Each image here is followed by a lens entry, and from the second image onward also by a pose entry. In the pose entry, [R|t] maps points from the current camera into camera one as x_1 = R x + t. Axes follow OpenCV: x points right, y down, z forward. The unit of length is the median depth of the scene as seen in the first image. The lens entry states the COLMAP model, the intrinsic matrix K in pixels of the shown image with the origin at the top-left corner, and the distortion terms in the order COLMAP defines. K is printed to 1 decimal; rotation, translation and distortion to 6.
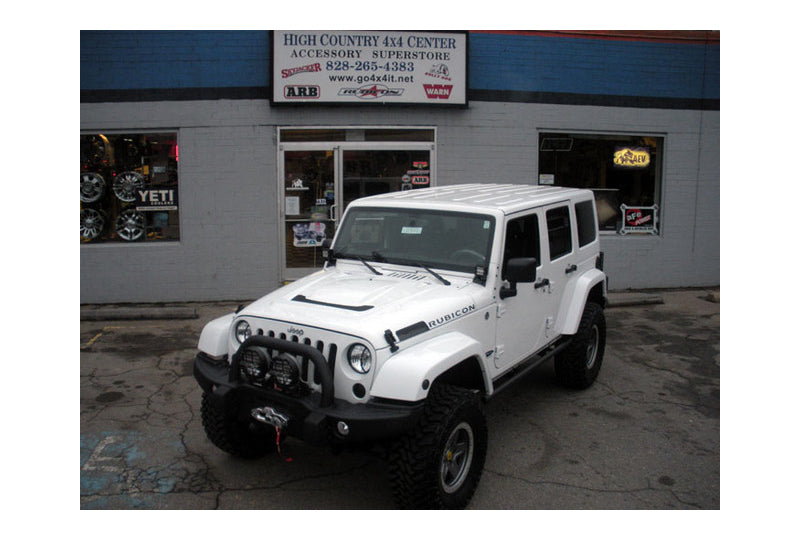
lens RADIAL K [[685.0, 0, 389.6], [0, 685.0, 278.1], [0, 0, 1]] dist [-0.323236, 0.453361]
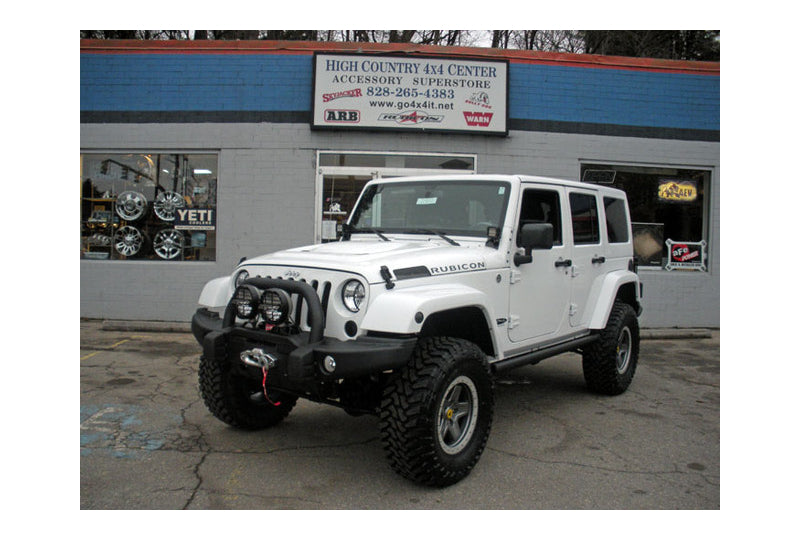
lens RADIAL K [[687.8, 0, 391.9], [0, 687.8, 280.2], [0, 0, 1]] dist [-0.325087, 0.467903]
pose [[0.996215, 0.026150, -0.082900, 0.034791], [-0.035464, 0.992967, -0.112958, 0.080319], [0.079363, 0.115470, 0.990135, 0.022264]]
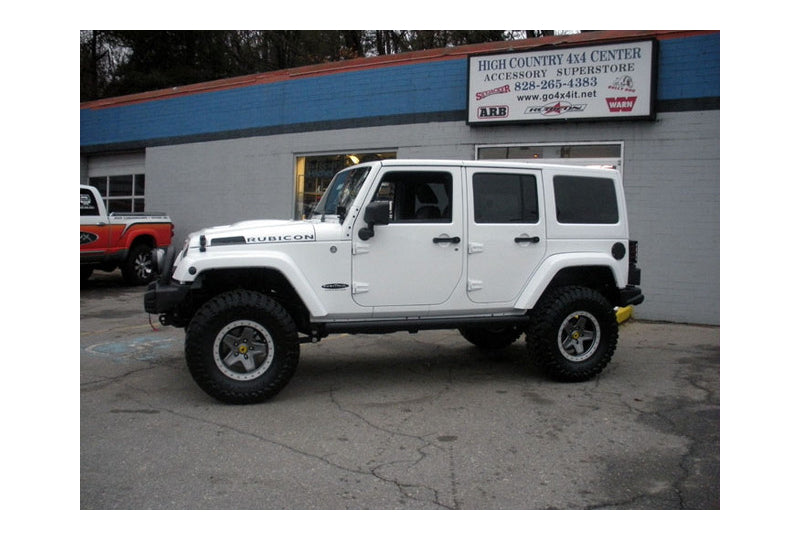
lens RADIAL K [[687.8, 0, 391.9], [0, 687.8, 280.2], [0, 0, 1]] dist [-0.325087, 0.467903]
pose [[0.779138, 0.065965, -0.623372, 0.436187], [-0.130643, 0.989699, -0.058558, 0.075209], [0.613088, 0.127064, 0.779730, 0.086459]]
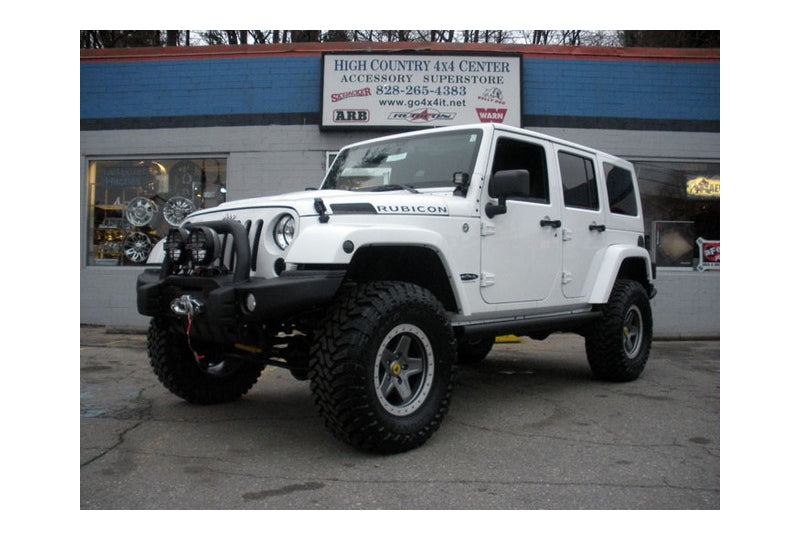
lens RADIAL K [[685.0, 0, 389.6], [0, 685.0, 278.1], [0, 0, 1]] dist [-0.323236, 0.453361]
pose [[0.986719, 0.009274, -0.162174, 0.088376], [-0.037156, 0.984786, -0.169754, 0.124350], [0.158133, 0.173525, 0.972051, 0.081970]]
